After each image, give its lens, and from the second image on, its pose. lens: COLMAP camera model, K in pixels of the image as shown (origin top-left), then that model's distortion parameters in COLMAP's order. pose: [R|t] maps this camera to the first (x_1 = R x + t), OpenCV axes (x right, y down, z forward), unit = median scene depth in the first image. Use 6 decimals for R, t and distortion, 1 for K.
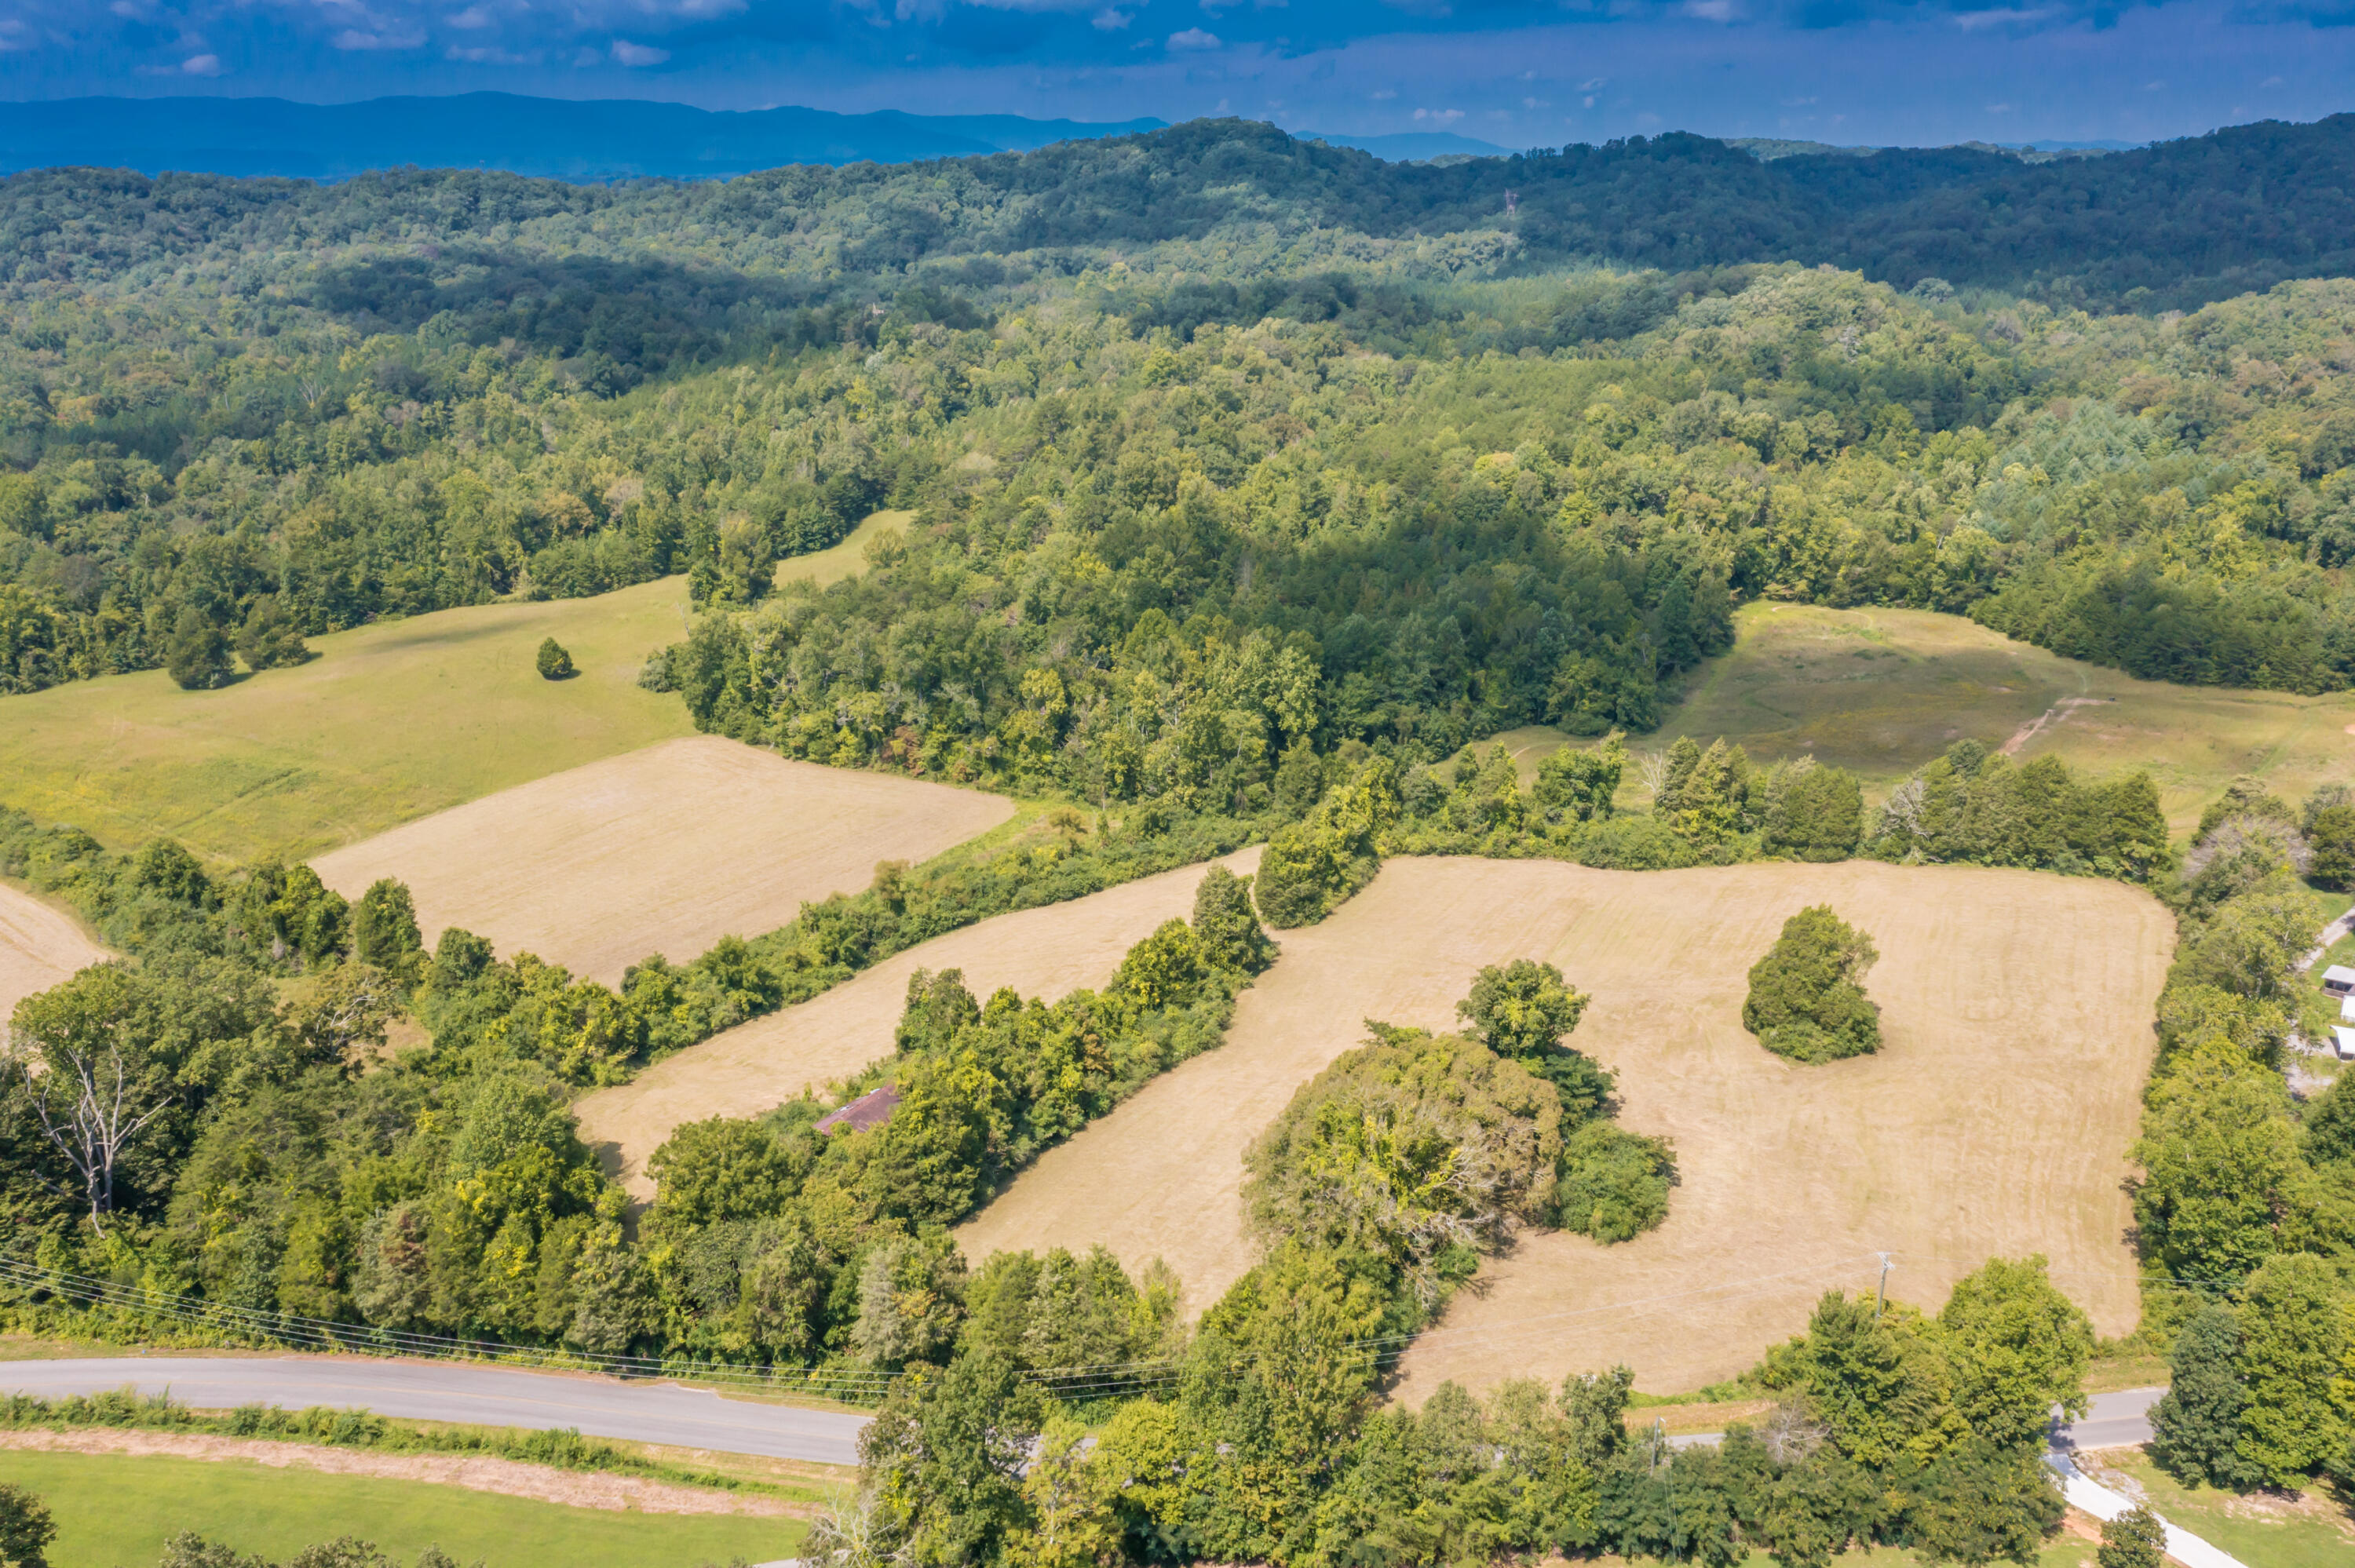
lens RADIAL K [[1861.1, 0, 1175.8], [0, 1861.1, 792.4], [0, 0, 1]] dist [-0.006112, 0.011726]
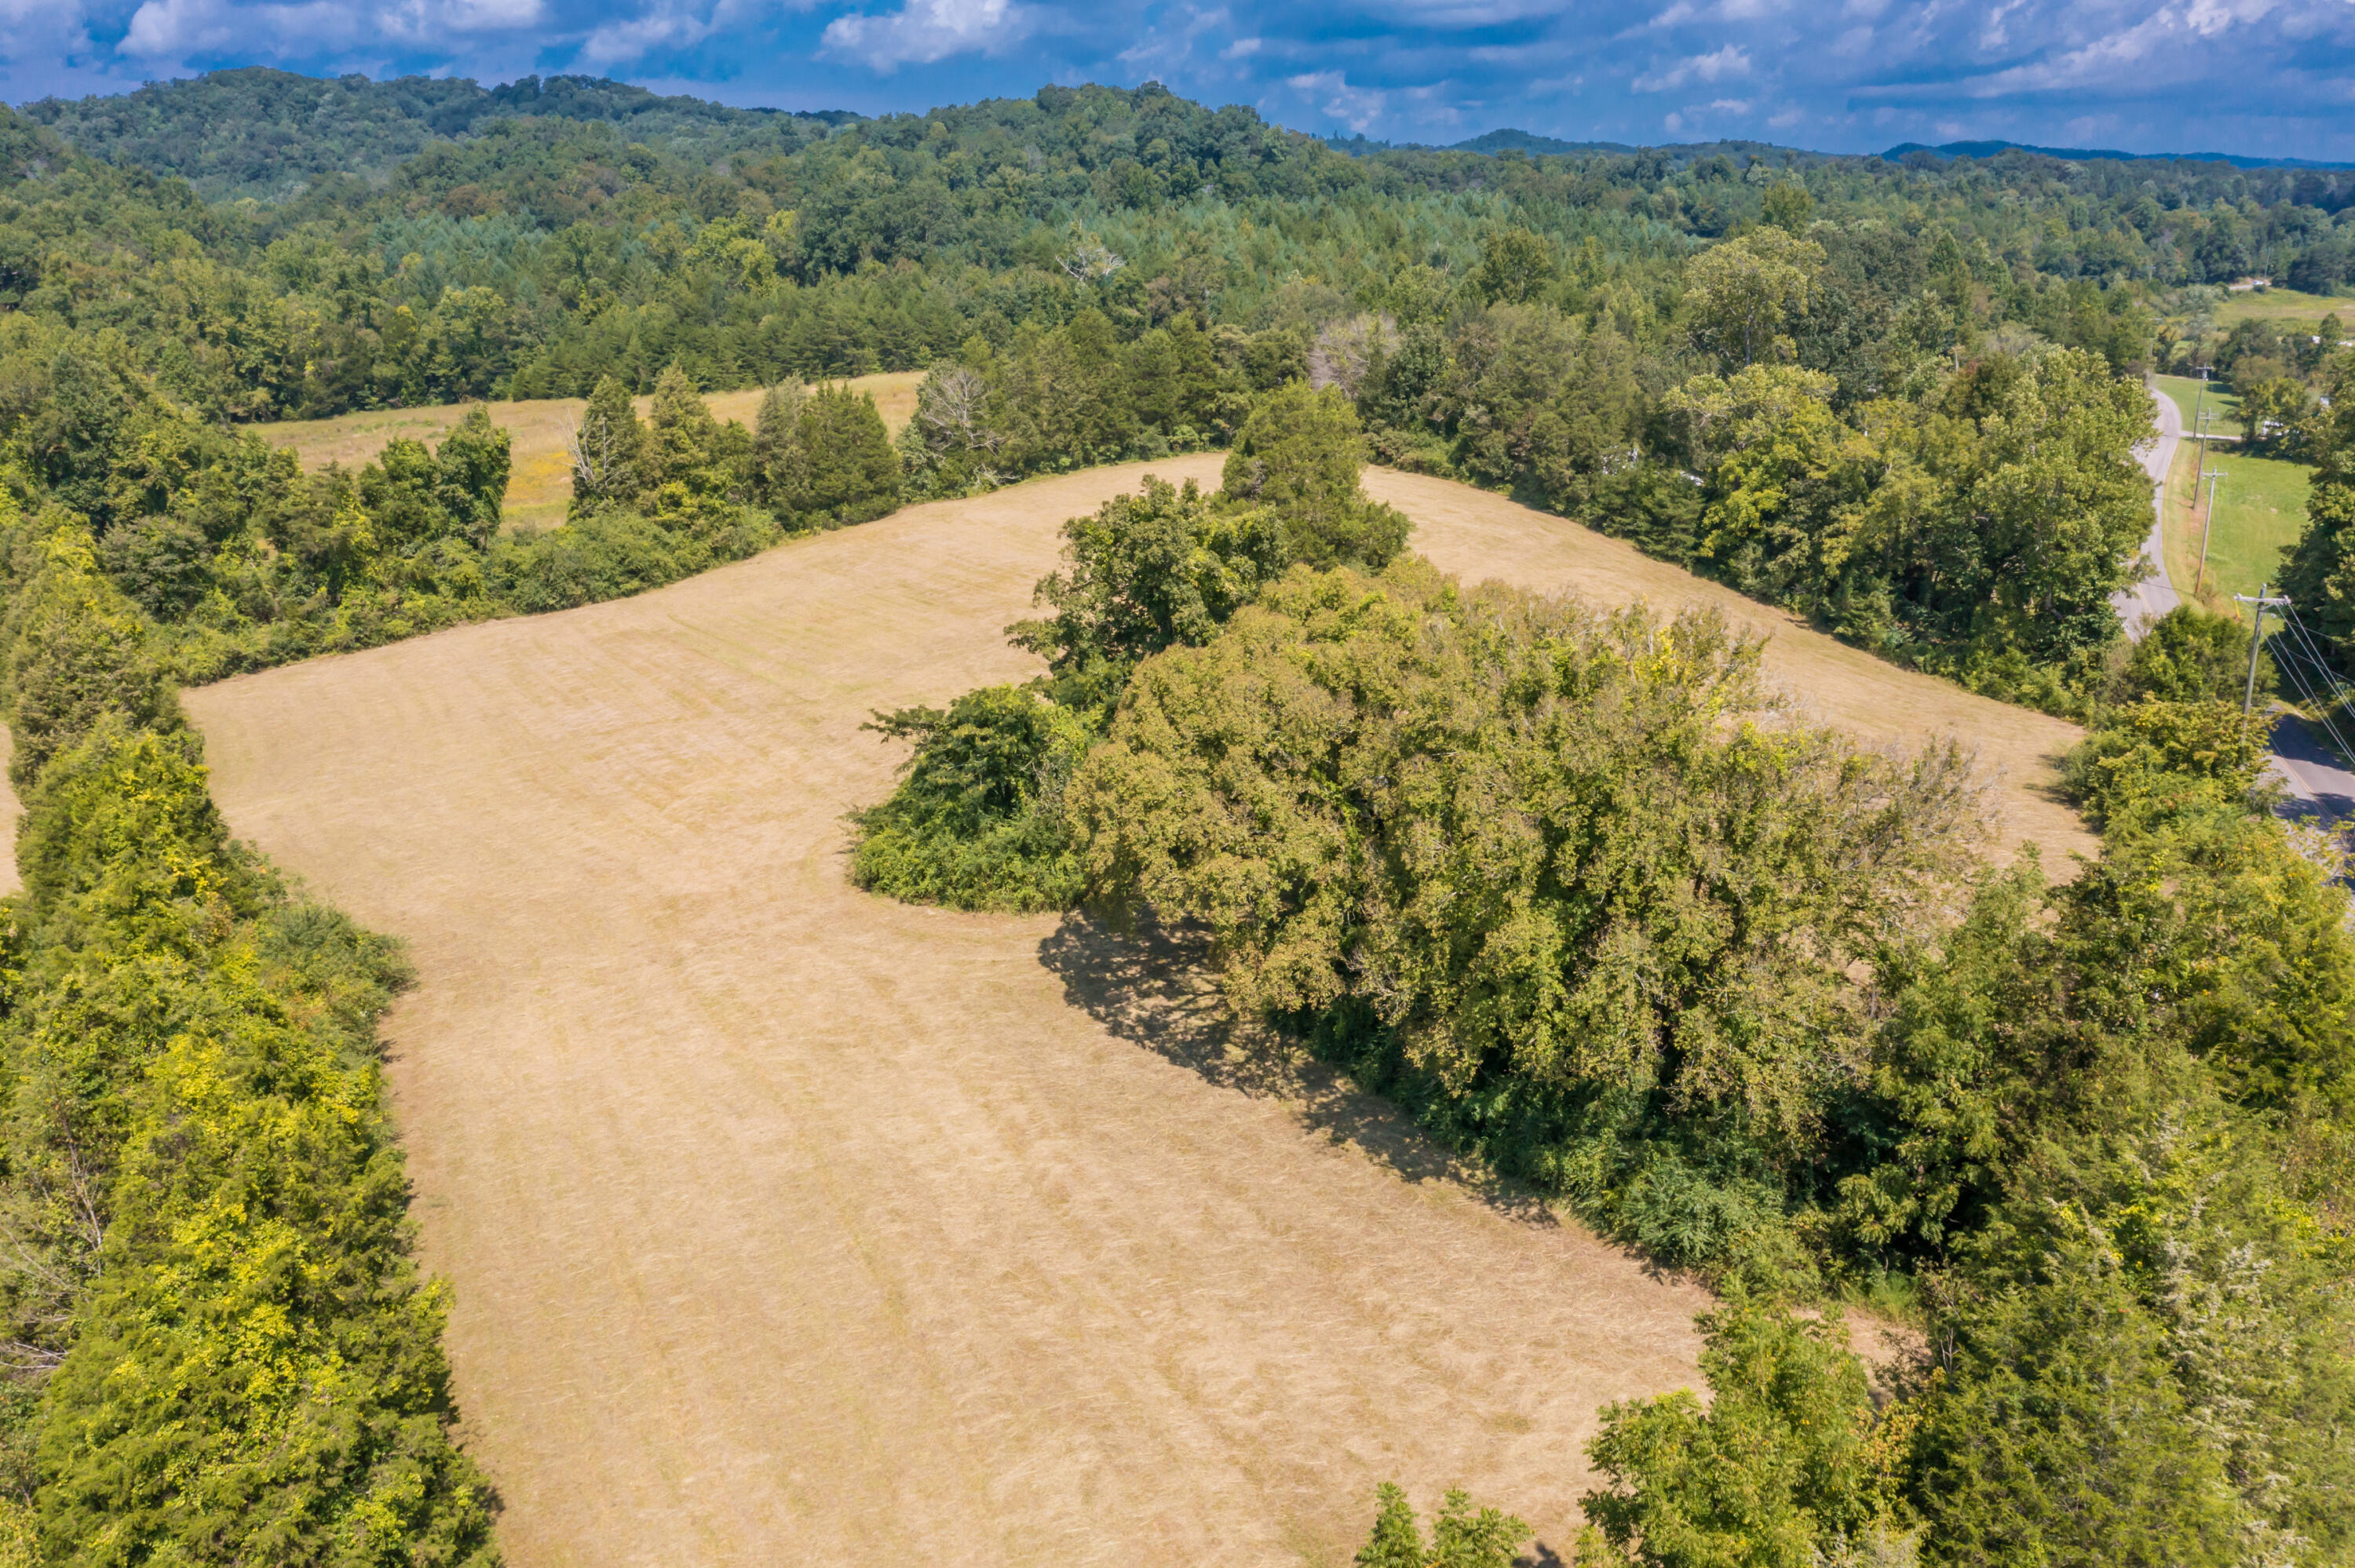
lens RADIAL K [[1861.1, 0, 1175.8], [0, 1861.1, 792.4], [0, 0, 1]] dist [-0.006112, 0.011726]
pose [[0.527573, -0.253436, 0.810825, -0.151671], [0.280126, 0.952977, 0.115601, 0.079271], [-0.801995, 0.166146, 0.573759, 0.513481]]
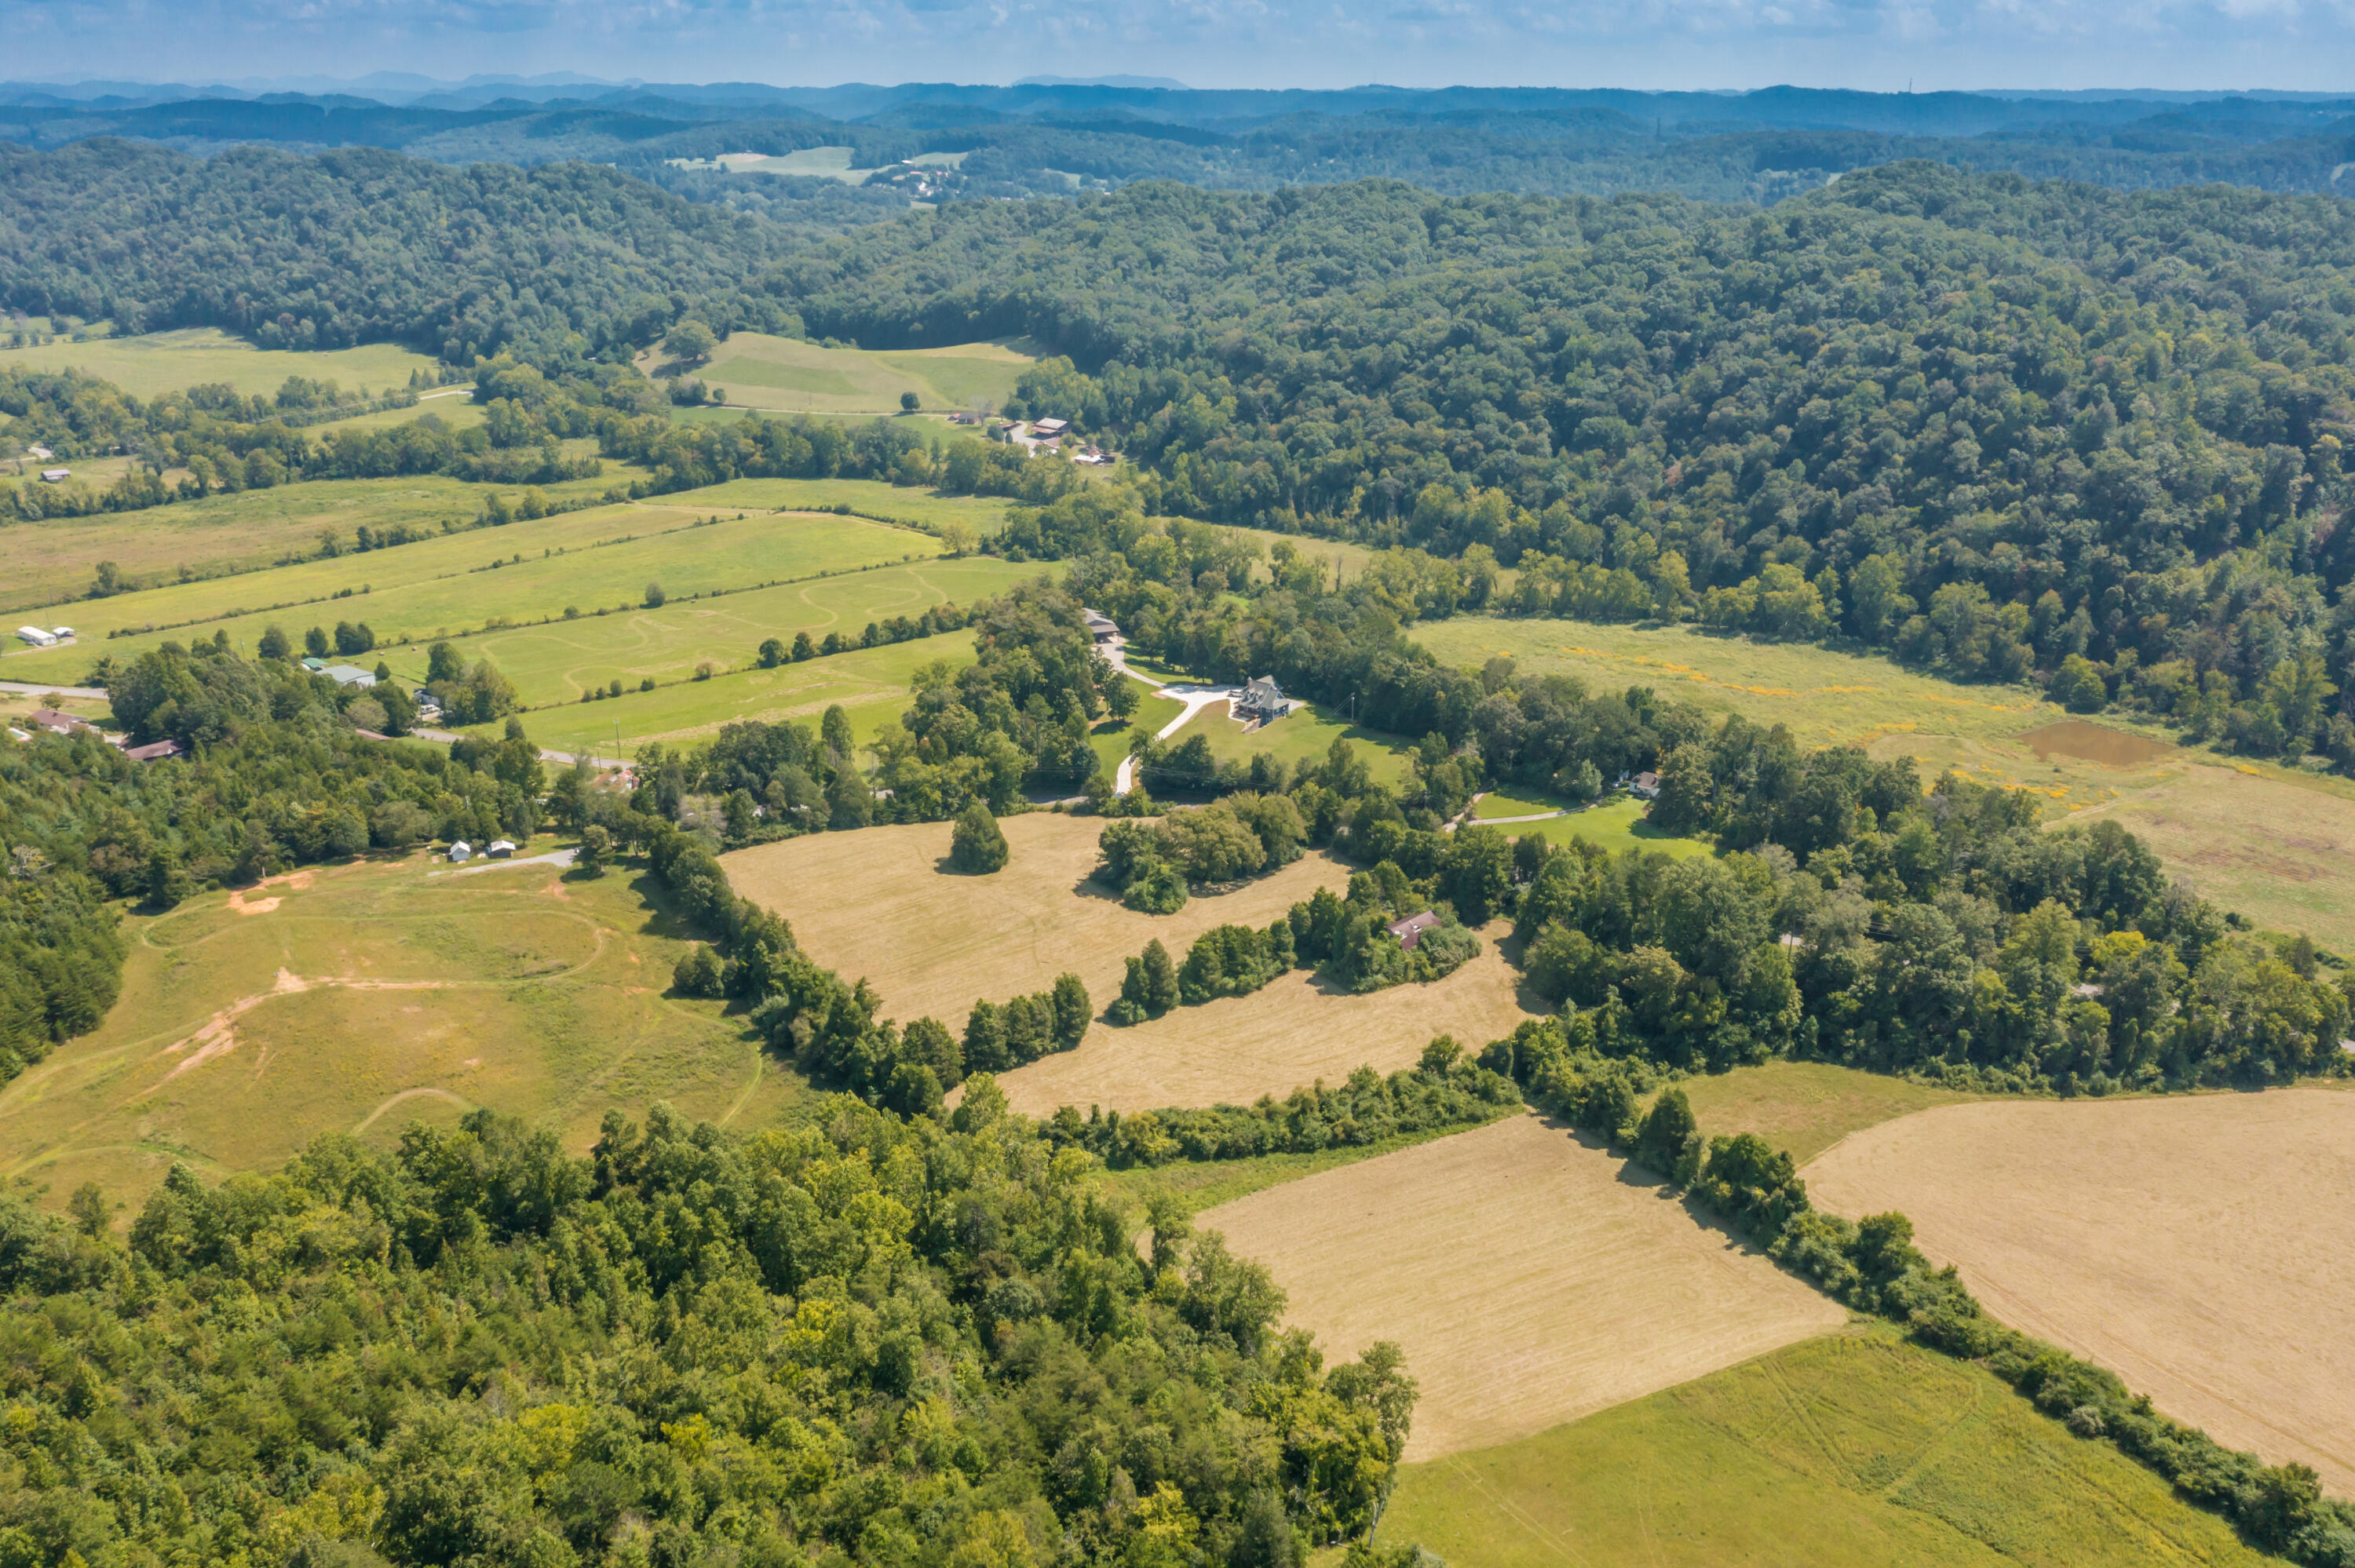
lens RADIAL K [[1847.5, 0, 1169.2], [0, 1847.5, 791.5], [0, 0, 1]] dist [0.003197, -0.000461]
pose [[-0.894919, -0.146581, 0.421468, -0.555239], [0.150618, 0.789853, 0.594513, -0.873294], [-0.420042, 0.595522, -0.684777, 1.730348]]
